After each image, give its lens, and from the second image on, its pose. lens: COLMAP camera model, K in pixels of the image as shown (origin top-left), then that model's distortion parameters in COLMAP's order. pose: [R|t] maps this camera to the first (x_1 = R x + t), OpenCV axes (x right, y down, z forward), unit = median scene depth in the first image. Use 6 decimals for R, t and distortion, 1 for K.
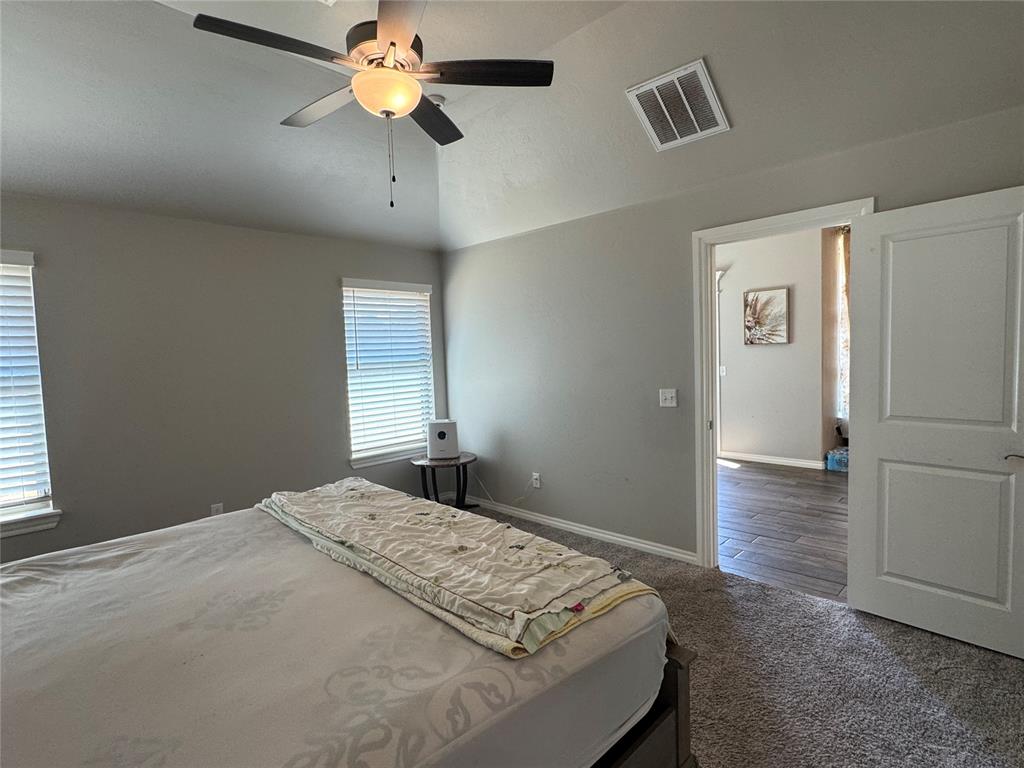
lens RADIAL K [[528.5, 0, 509.3], [0, 528.5, 385.7], [0, 0, 1]] dist [-0.003994, -0.000180]
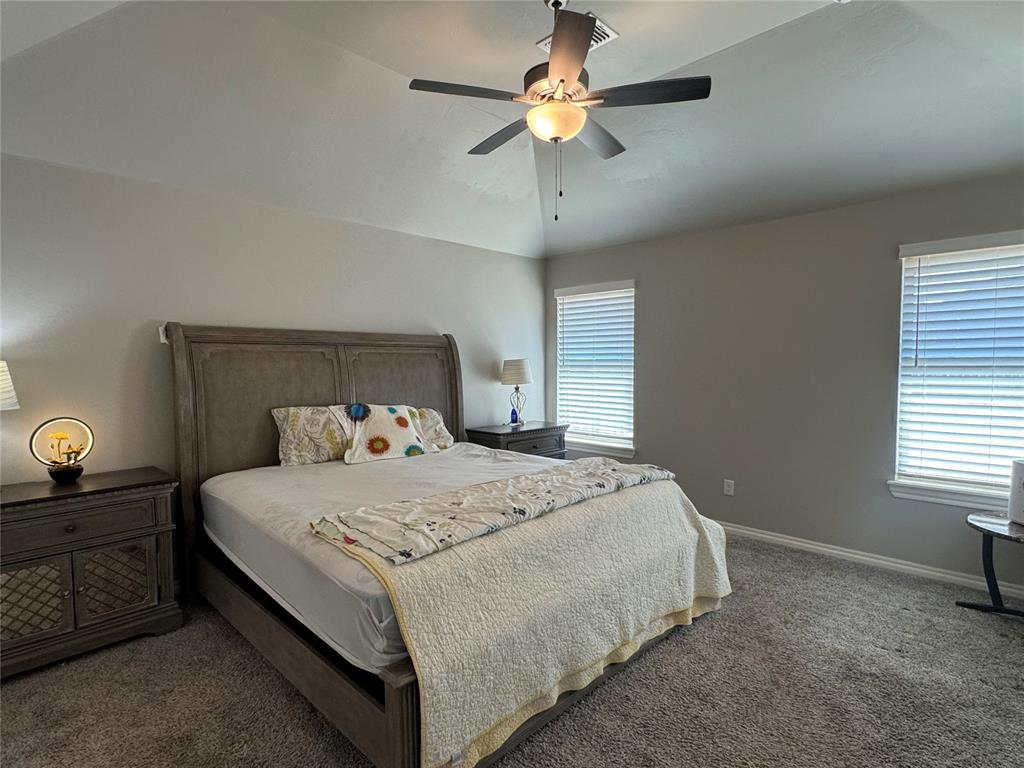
lens RADIAL K [[528.5, 0, 509.3], [0, 528.5, 385.7], [0, 0, 1]] dist [-0.003994, -0.000180]
pose [[-0.003064, 0.080455, -0.996754, 0.779737], [-0.054402, 0.995269, 0.080503, -0.055313], [0.998514, 0.054472, 0.001328, 0.750109]]
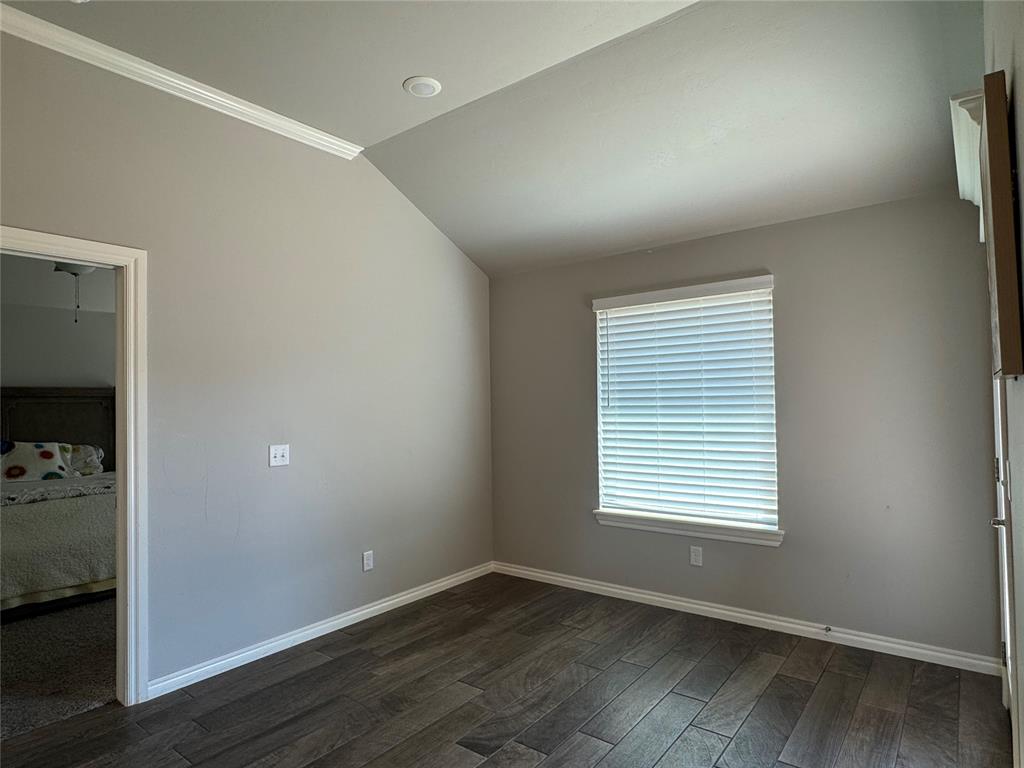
lens RADIAL K [[591.6, 0, 512.0], [0, 591.6, 384.0], [0, 0, 1]] dist [-0.001930, -0.000261]
pose [[0.111091, 0.004088, -0.993802, 1.659998], [-0.044916, 0.998990, -0.000912, -0.154606], [0.992795, 0.044739, 0.111163, 1.889131]]
